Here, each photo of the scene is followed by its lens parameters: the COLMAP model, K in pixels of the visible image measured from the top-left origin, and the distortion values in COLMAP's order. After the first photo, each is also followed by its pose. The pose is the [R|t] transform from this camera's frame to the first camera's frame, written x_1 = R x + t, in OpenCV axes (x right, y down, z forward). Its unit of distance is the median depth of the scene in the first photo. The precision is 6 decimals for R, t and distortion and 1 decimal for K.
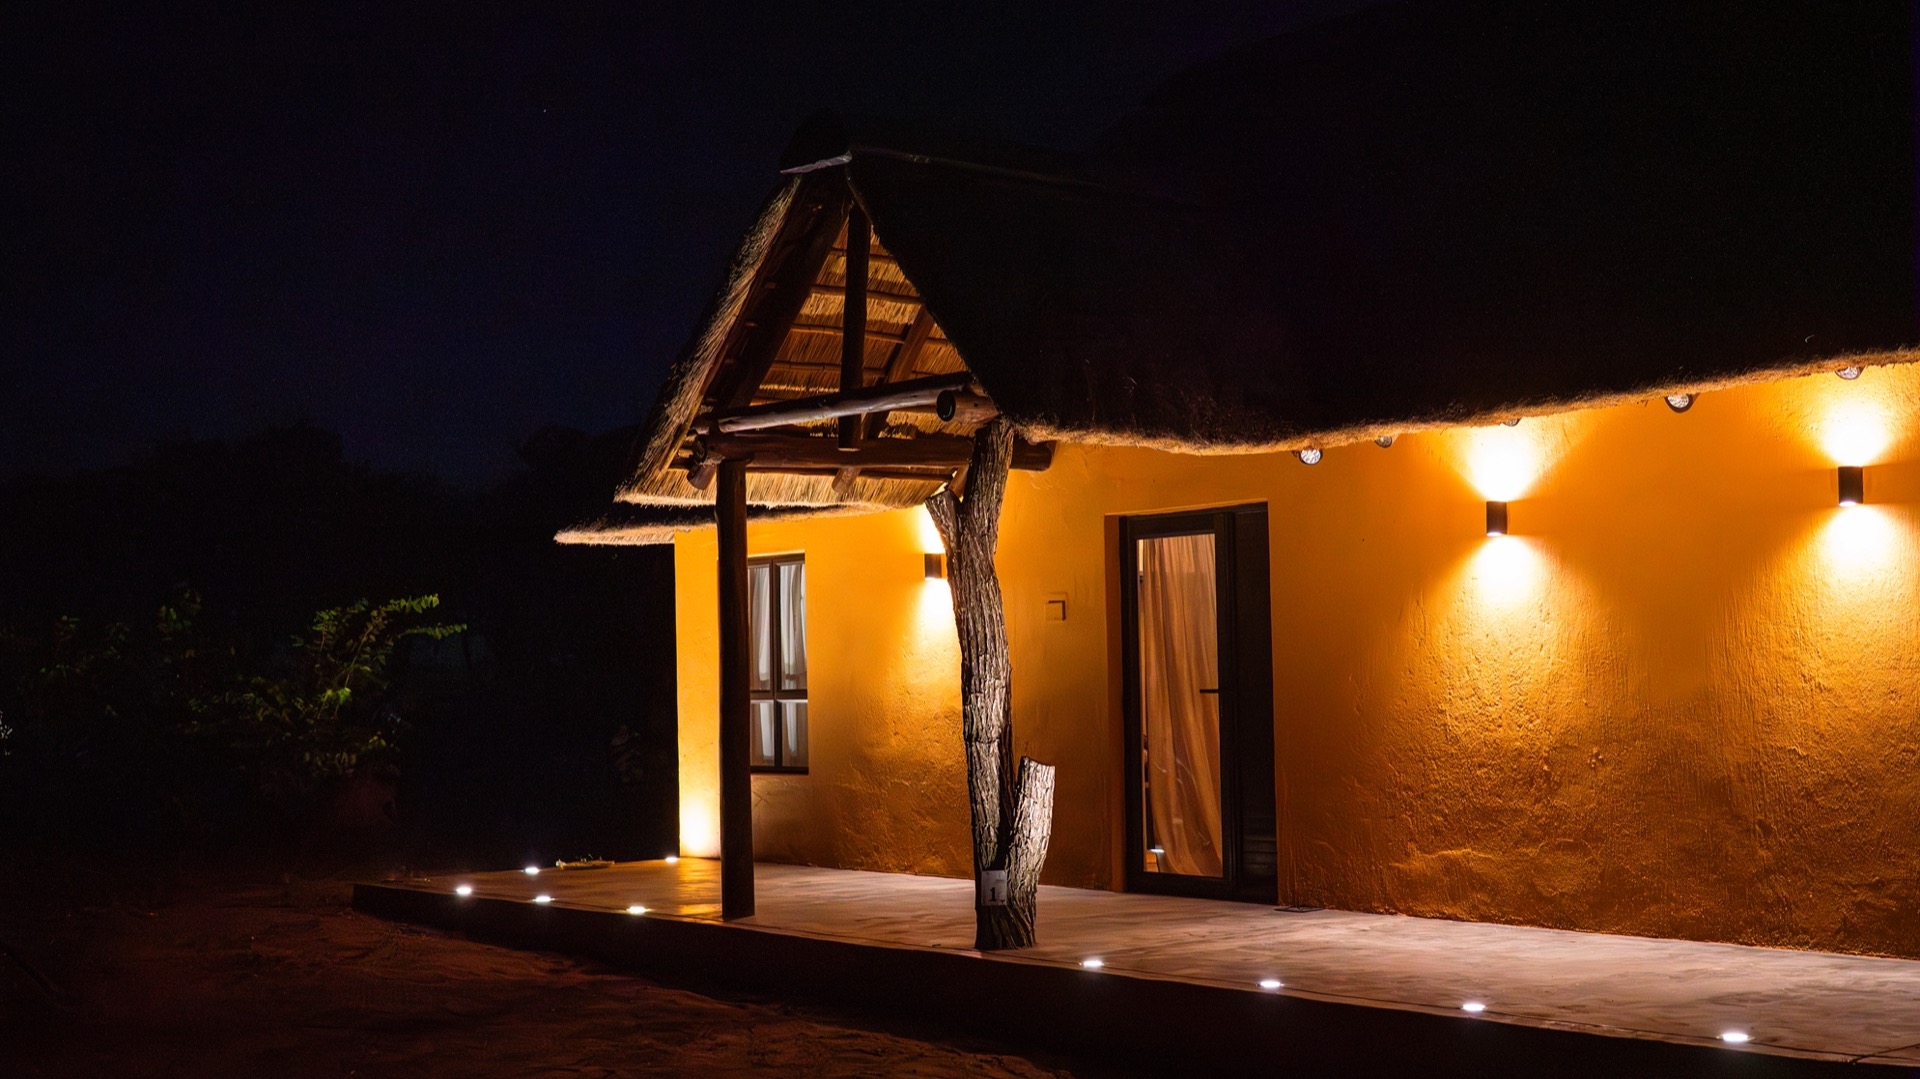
lens RADIAL K [[2343.0, 0, 959.7], [0, 2343.0, 550.2], [0, 0, 1]] dist [0.011814, 0.000000]
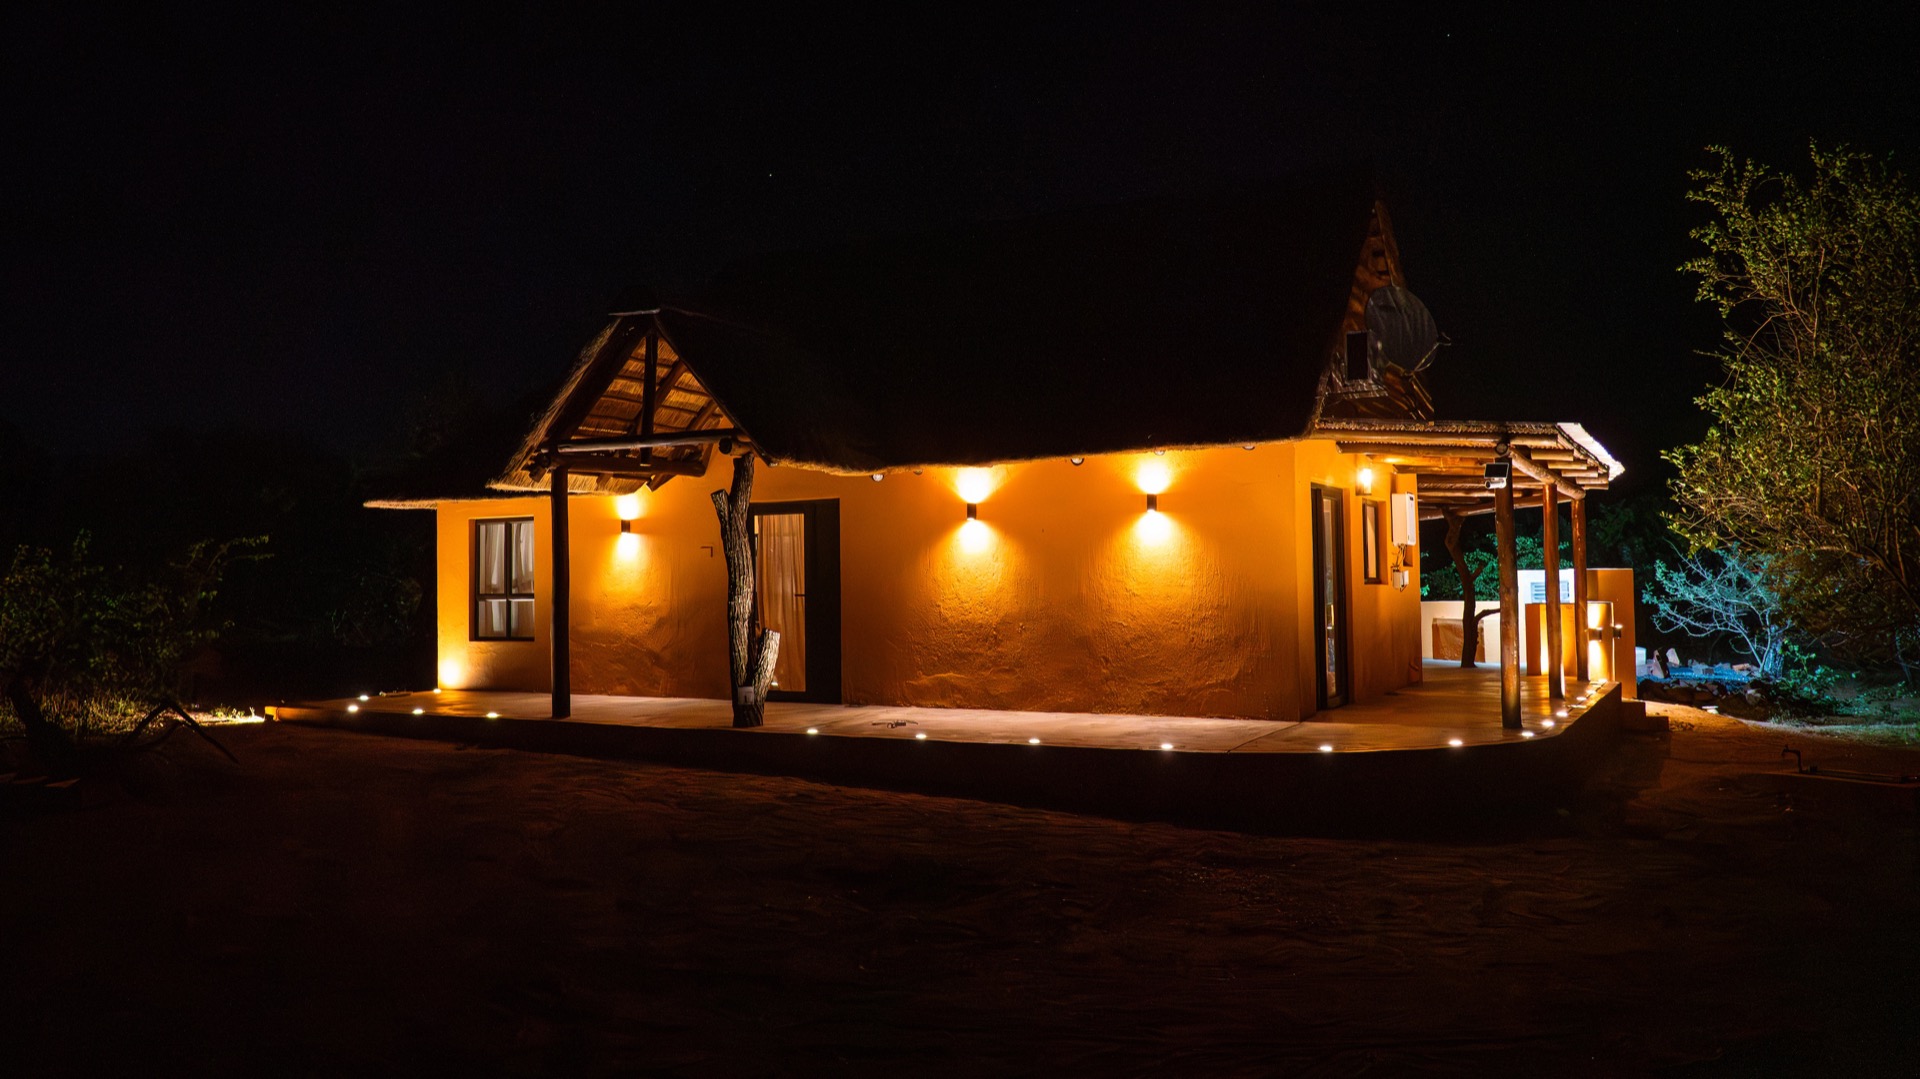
lens RADIAL K [[1304.2, 0, 960.7], [0, 1304.2, 533.2], [0, 0, 1]] dist [-0.034649, 0.012302]
pose [[0.935956, 0.021541, 0.351458, -0.176727], [-0.025352, 0.999659, 0.006246, -0.001697], [-0.351203, -0.014756, 0.936183, -0.064510]]
